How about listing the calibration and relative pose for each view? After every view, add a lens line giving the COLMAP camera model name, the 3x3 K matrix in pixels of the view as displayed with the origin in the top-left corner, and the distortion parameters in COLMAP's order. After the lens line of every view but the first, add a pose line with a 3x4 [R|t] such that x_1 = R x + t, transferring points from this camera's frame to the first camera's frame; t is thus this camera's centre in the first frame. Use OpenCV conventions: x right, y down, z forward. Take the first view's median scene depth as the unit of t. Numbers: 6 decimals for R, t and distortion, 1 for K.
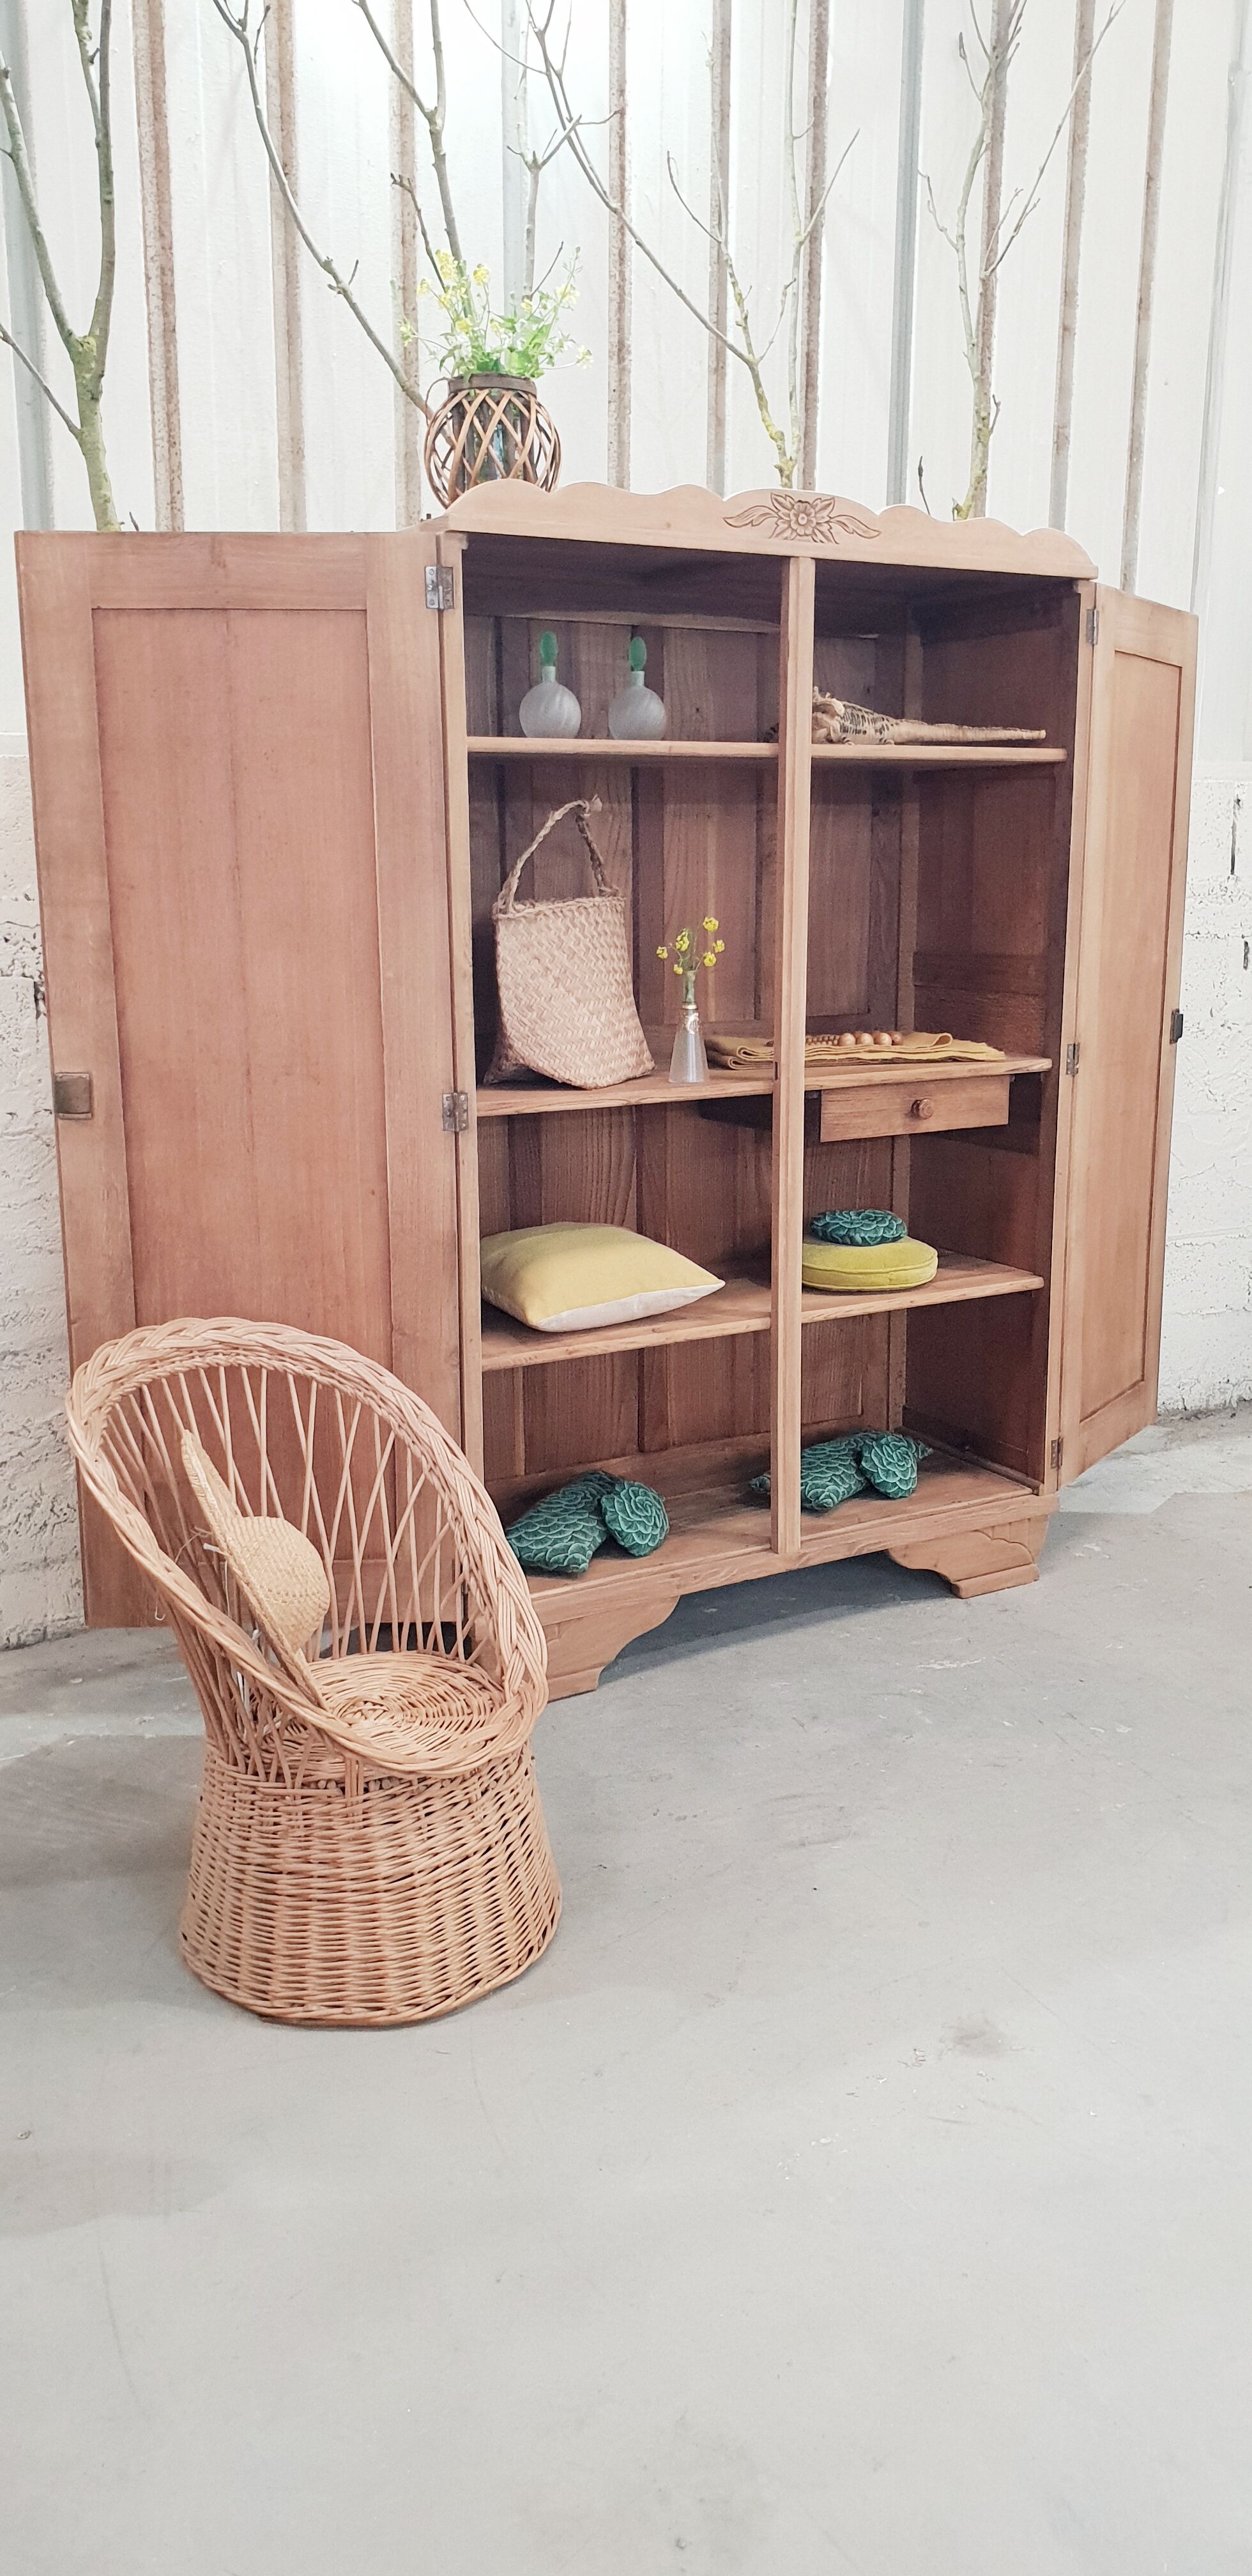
lens RADIAL K [[2022.8, 0, 652.6], [0, 2022.8, 1275.2], [0, 0, 1]] dist [0.053542, -0.062772]
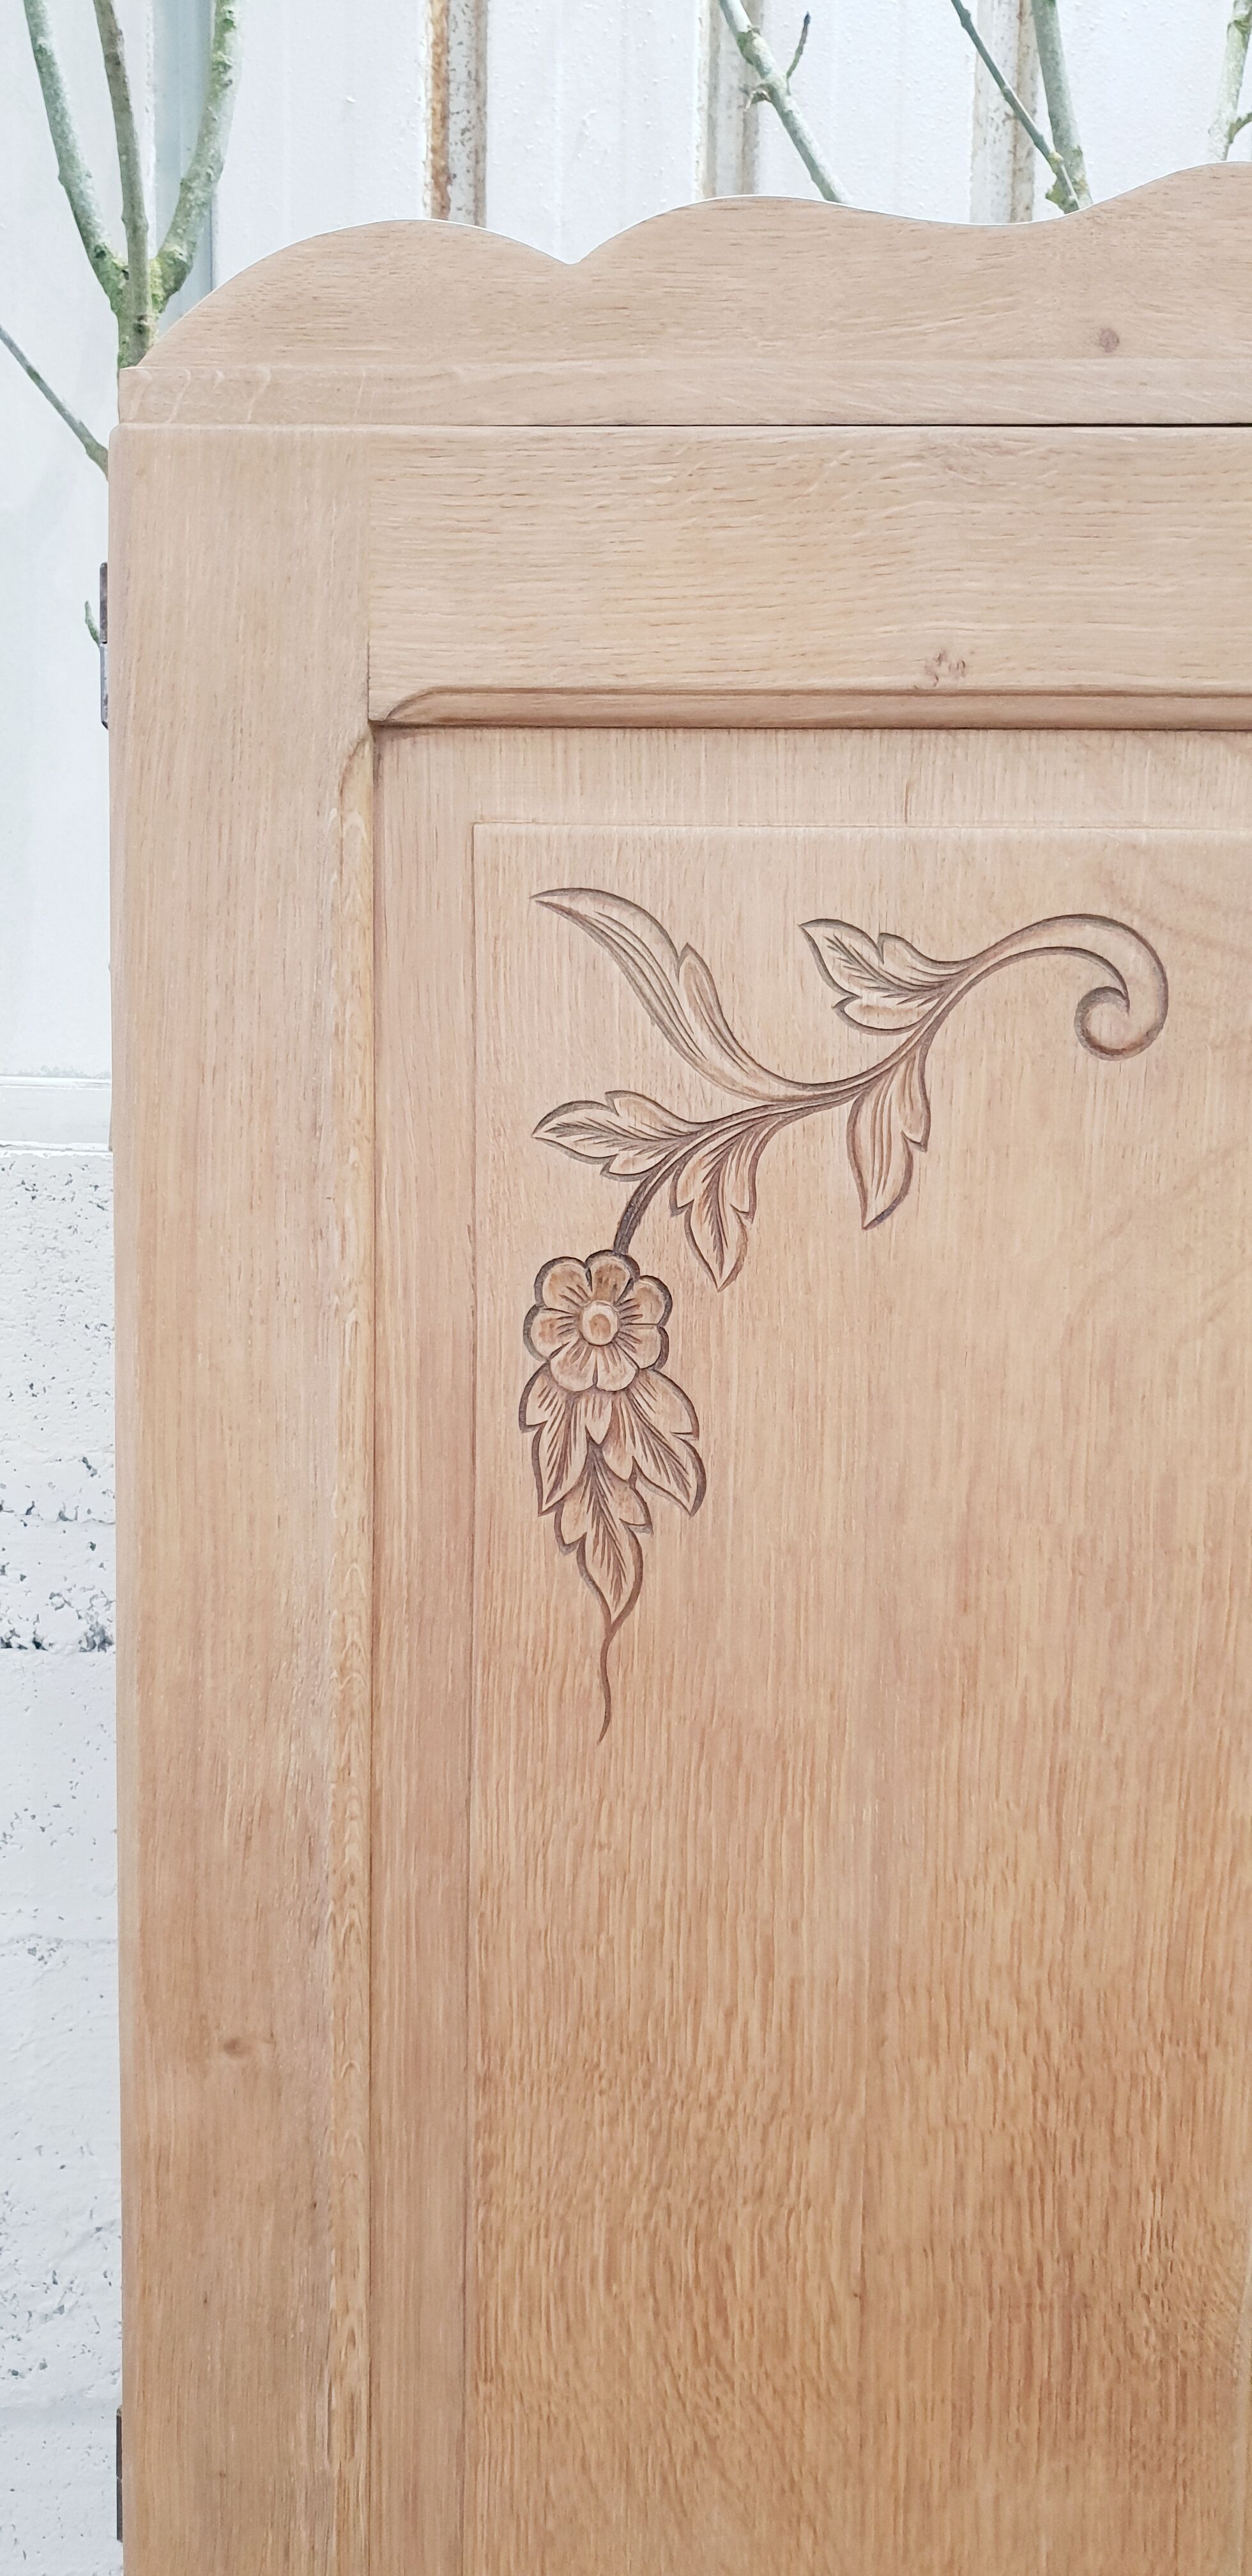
lens RADIAL K [[2022.8, 0, 672.2], [0, 2022.8, 1254.1], [0, 0, 1]] dist [0.053542, -0.062772]
pose [[0.830000, 0.064087, -0.554069, 0.093178], [-0.133589, 0.987305, -0.085919, -0.208647], [0.541529, 0.145331, 0.828025, 0.701207]]
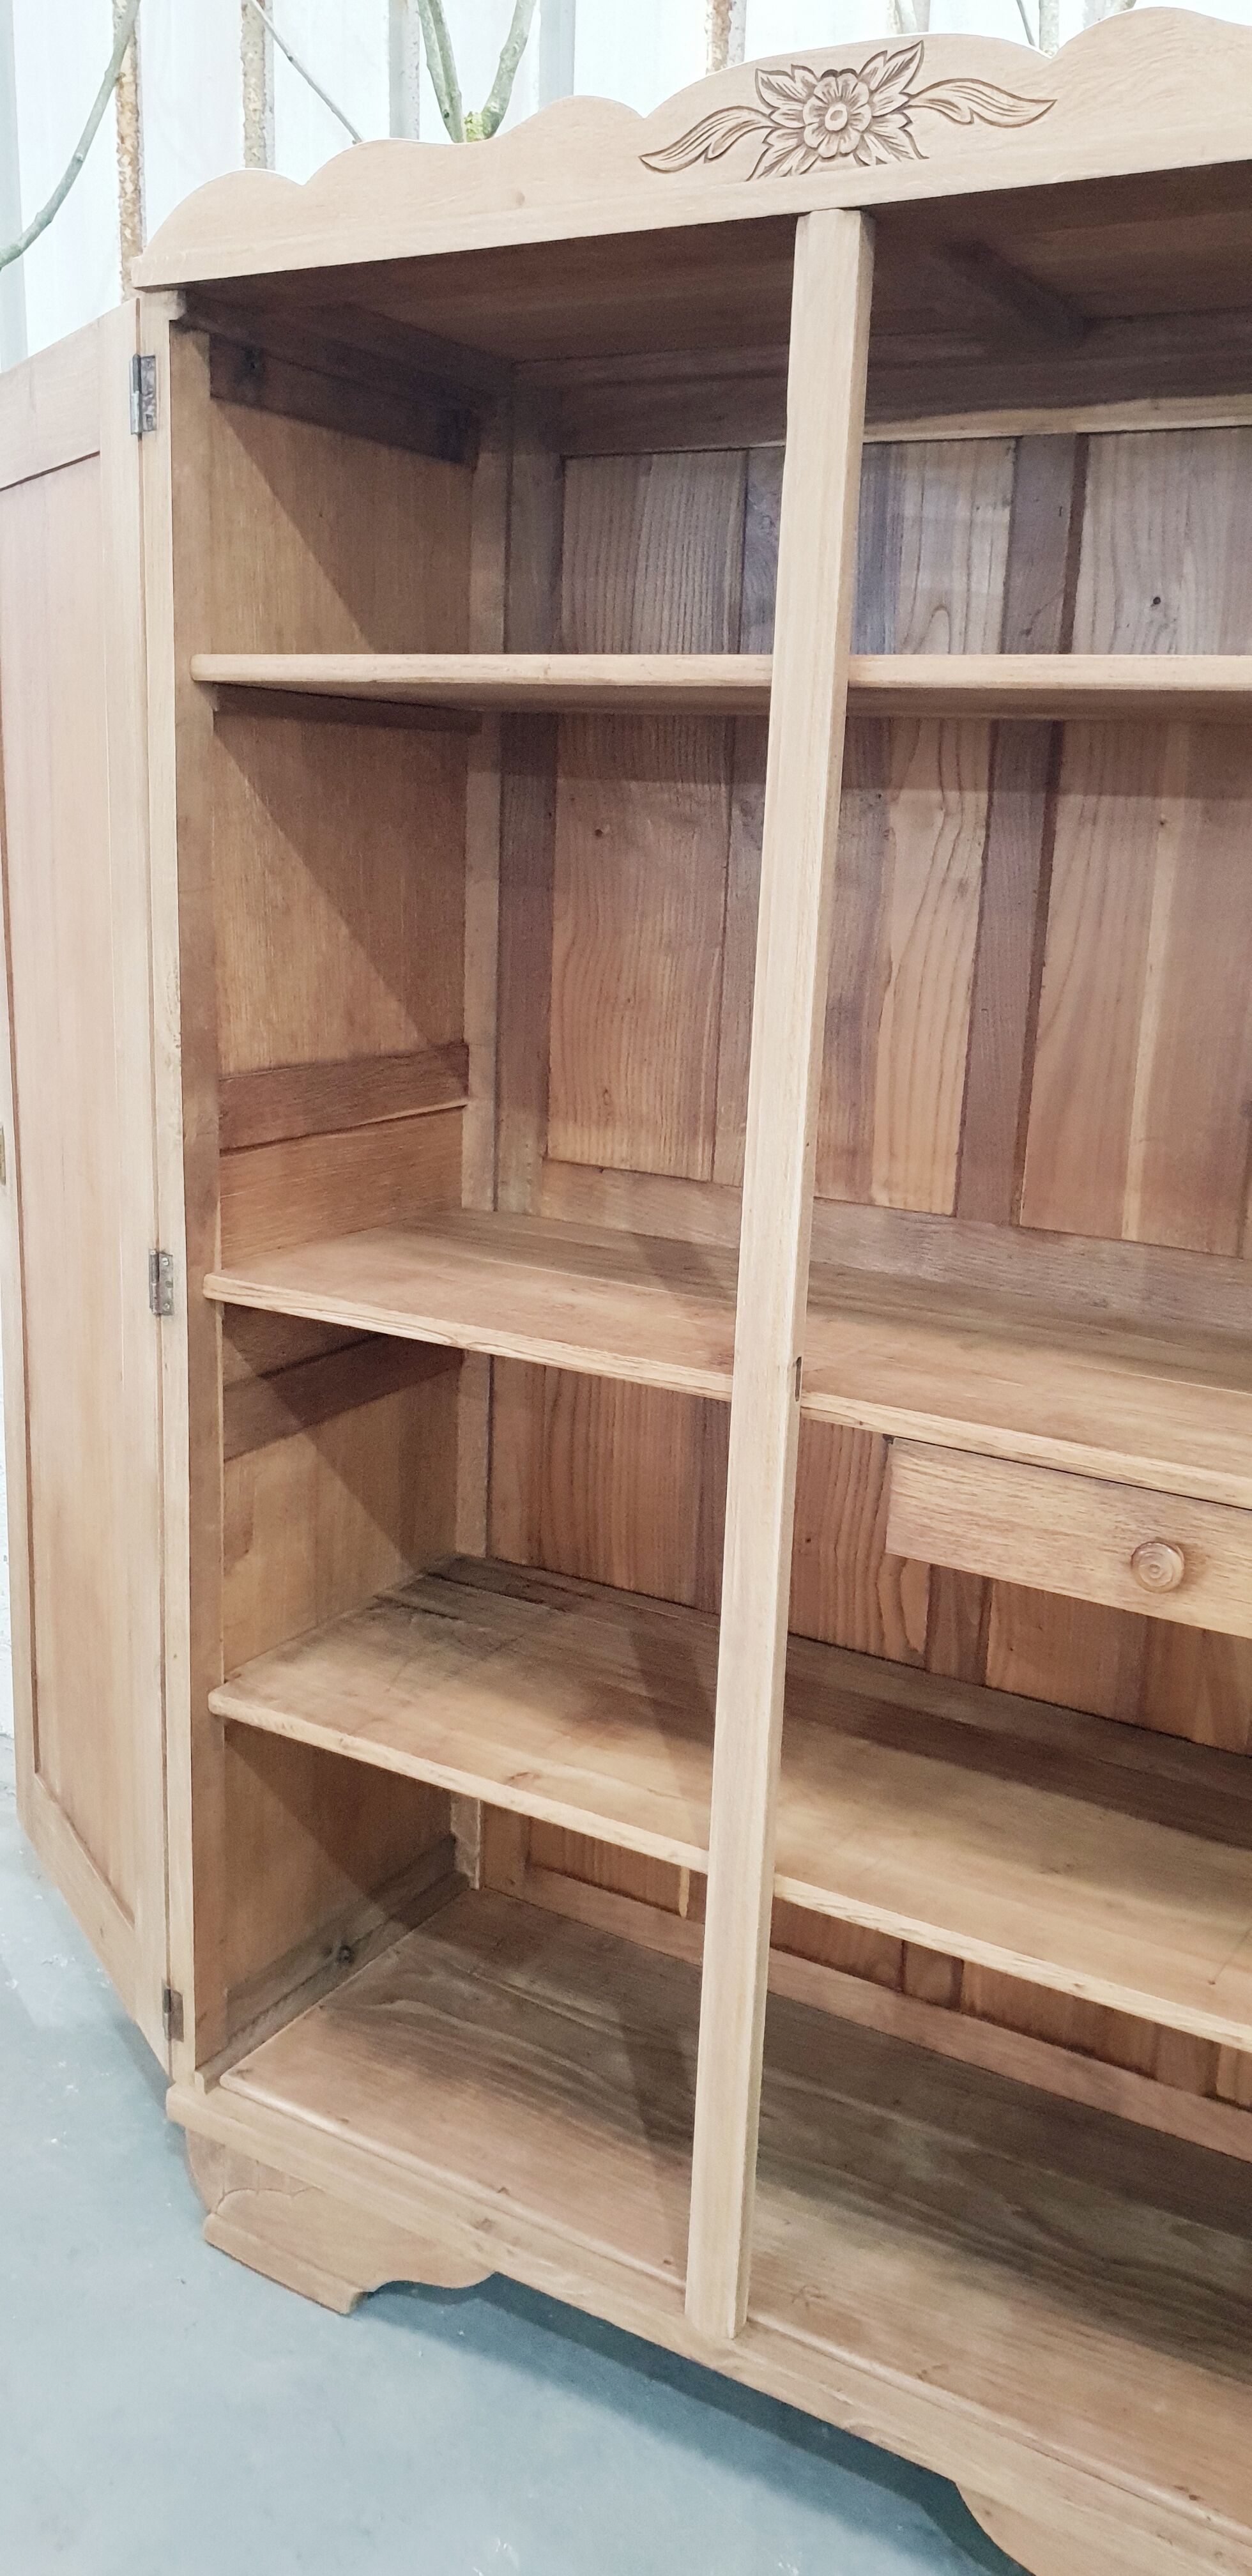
lens RADIAL K [[2022.8, 0, 634.9], [0, 2022.8, 1278.0], [0, 0, 1]] dist [0.053542, -0.062772]
pose [[0.489768, 0.224052, -0.842573, 0.427403], [-0.223031, 0.966457, 0.127352, -0.169809], [0.842843, 0.125547, 0.523310, 0.714890]]
